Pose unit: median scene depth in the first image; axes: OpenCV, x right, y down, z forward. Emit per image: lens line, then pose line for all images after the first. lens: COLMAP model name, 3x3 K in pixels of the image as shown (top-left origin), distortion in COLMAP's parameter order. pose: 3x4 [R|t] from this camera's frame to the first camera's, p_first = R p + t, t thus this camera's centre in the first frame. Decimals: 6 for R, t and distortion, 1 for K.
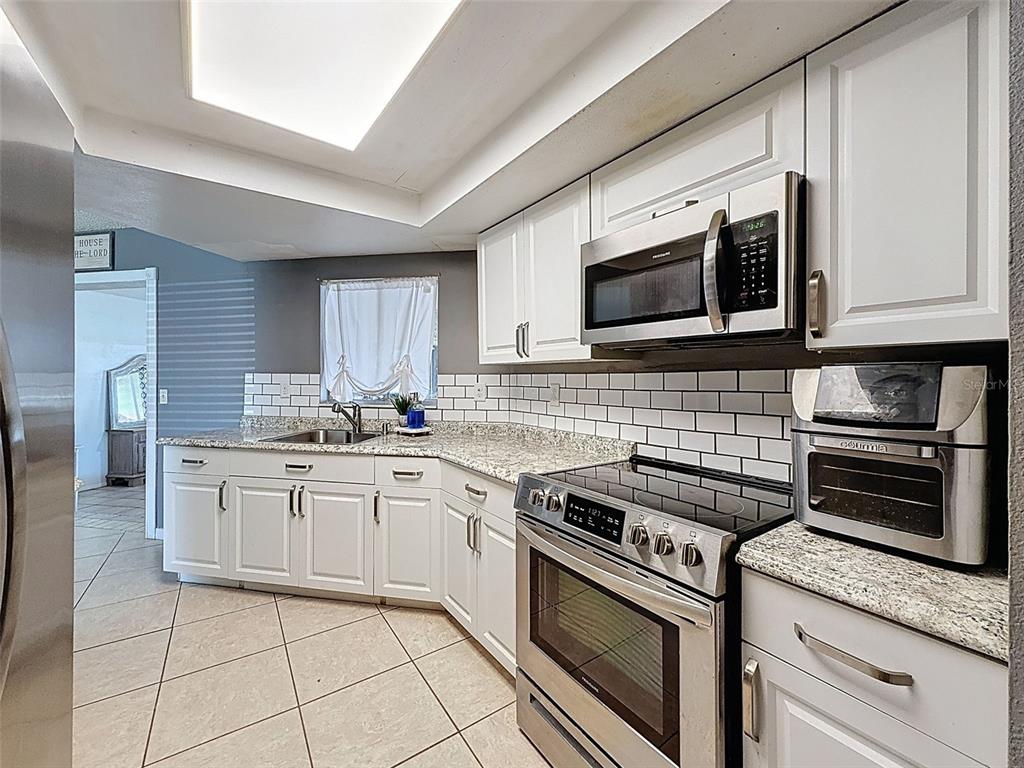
lens RADIAL K [[417.6, 0, 512.7], [0, 417.6, 376.6], [0, 0, 1]] dist [-0.000922, -0.000157]
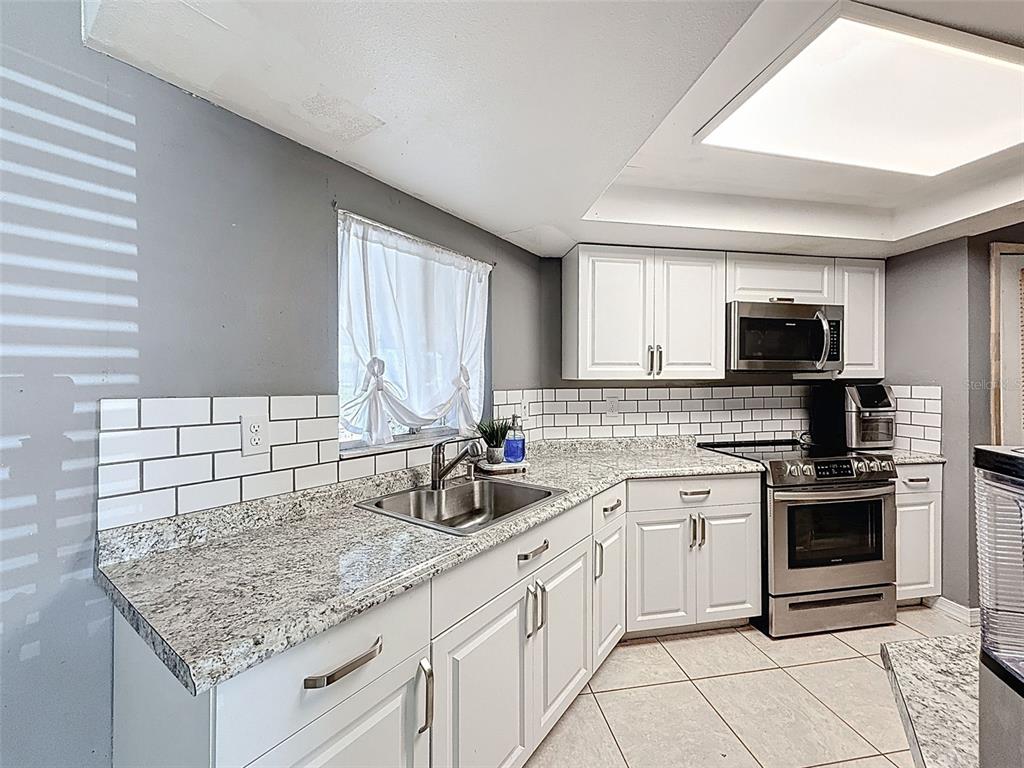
lens RADIAL K [[417.6, 0, 512.7], [0, 417.6, 376.6], [0, 0, 1]] dist [-0.000922, -0.000157]
pose [[0.427452, 0.011156, 0.903969, -1.037925], [0.007066, 0.999852, -0.015680, -0.022554], [-0.904010, 0.013090, 0.427310, 0.753196]]
